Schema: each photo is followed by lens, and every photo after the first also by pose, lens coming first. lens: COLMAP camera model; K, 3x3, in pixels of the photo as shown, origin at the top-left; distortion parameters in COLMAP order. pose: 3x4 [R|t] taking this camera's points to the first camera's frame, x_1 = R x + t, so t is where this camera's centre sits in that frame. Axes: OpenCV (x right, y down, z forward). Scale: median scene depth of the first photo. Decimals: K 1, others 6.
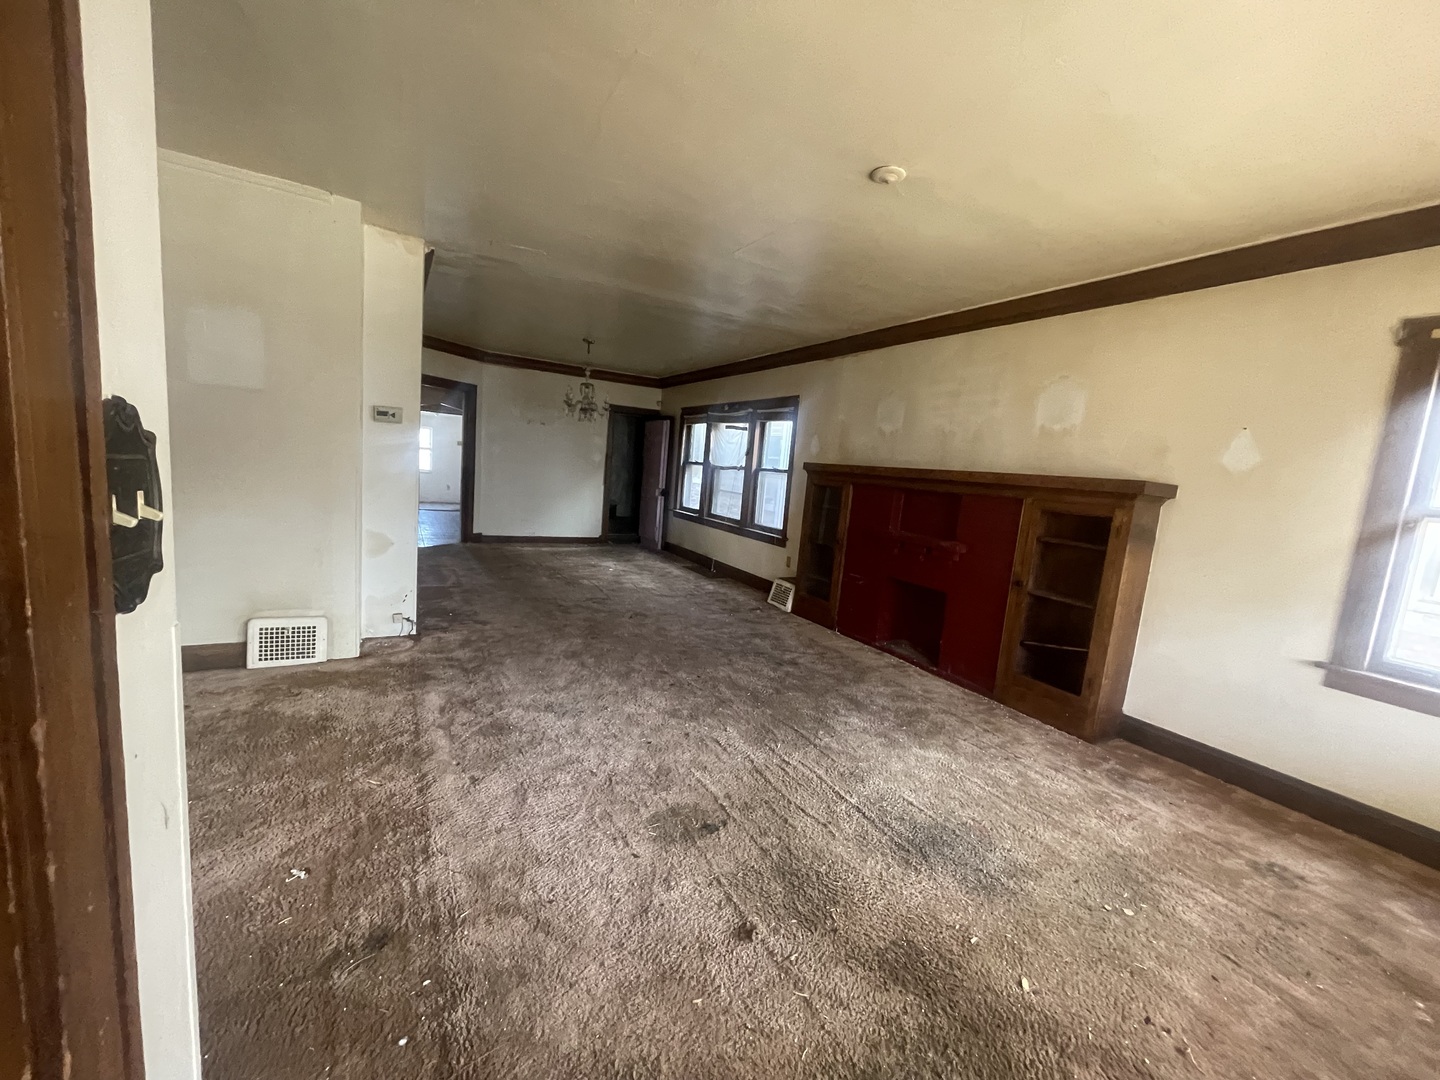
lens RADIAL K [[578.6, 0, 715.1], [0, 578.6, 546.0], [0, 0, 1]] dist [-0.001276, -0.000988]
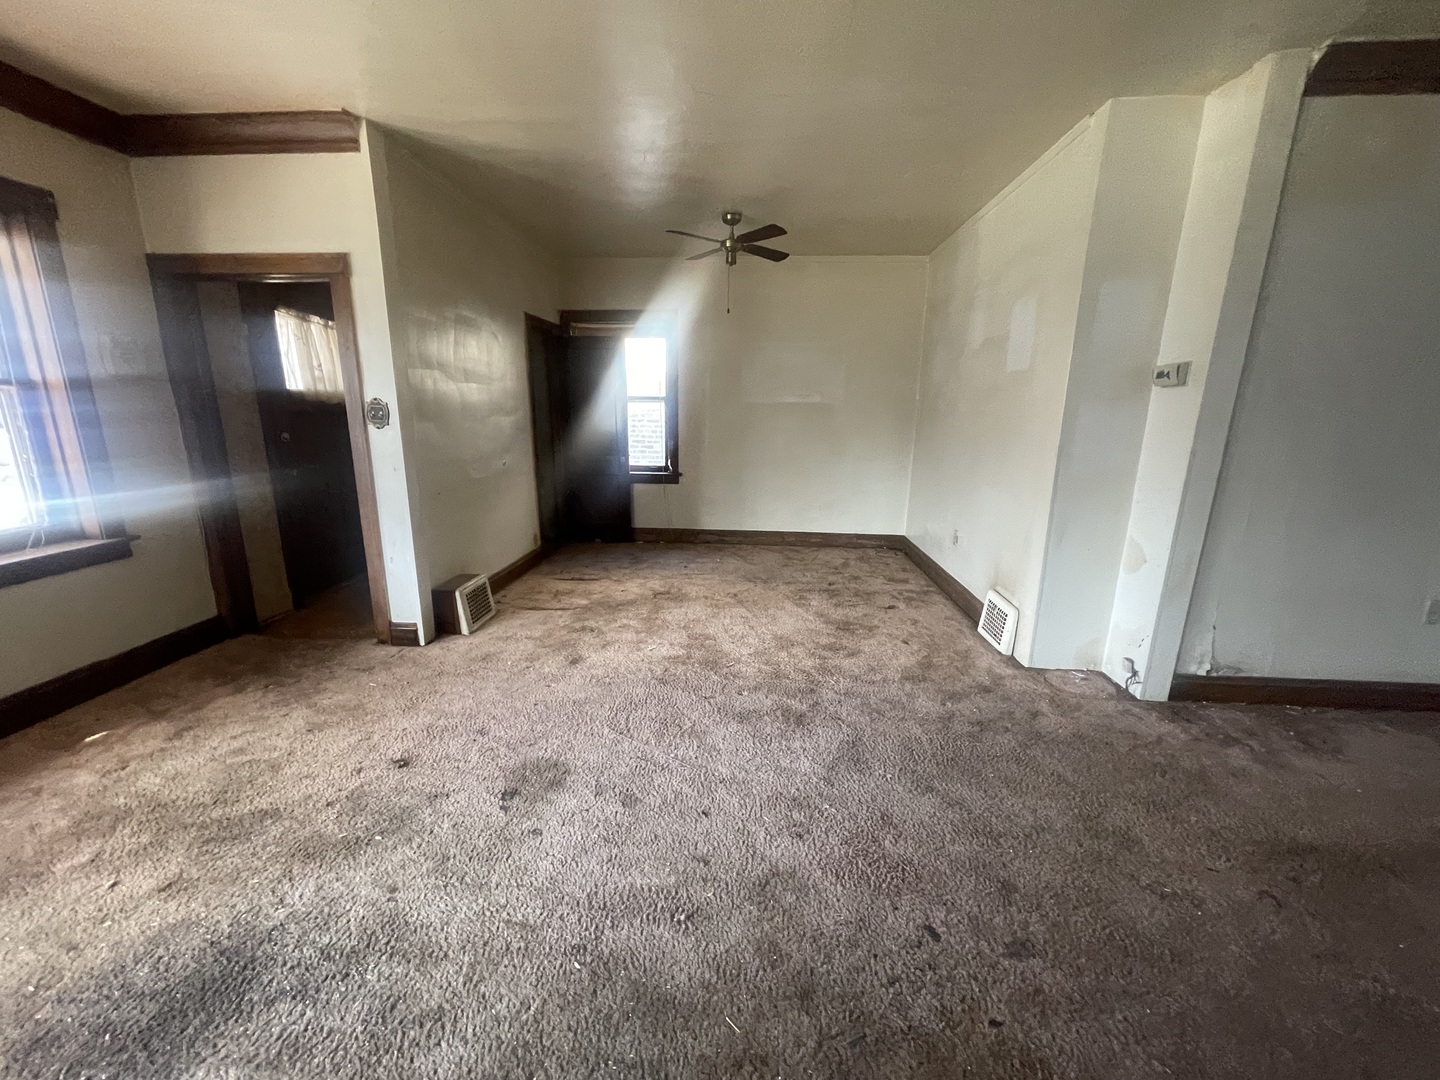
lens RADIAL K [[578.6, 0, 715.1], [0, 578.6, 546.0], [0, 0, 1]] dist [-0.001276, -0.000988]
pose [[-0.547574, 0.094007, -0.831460, 0.342584], [-0.171917, 0.959831, 0.221740, -0.097352], [0.818906, 0.264361, -0.509417, 1.035708]]
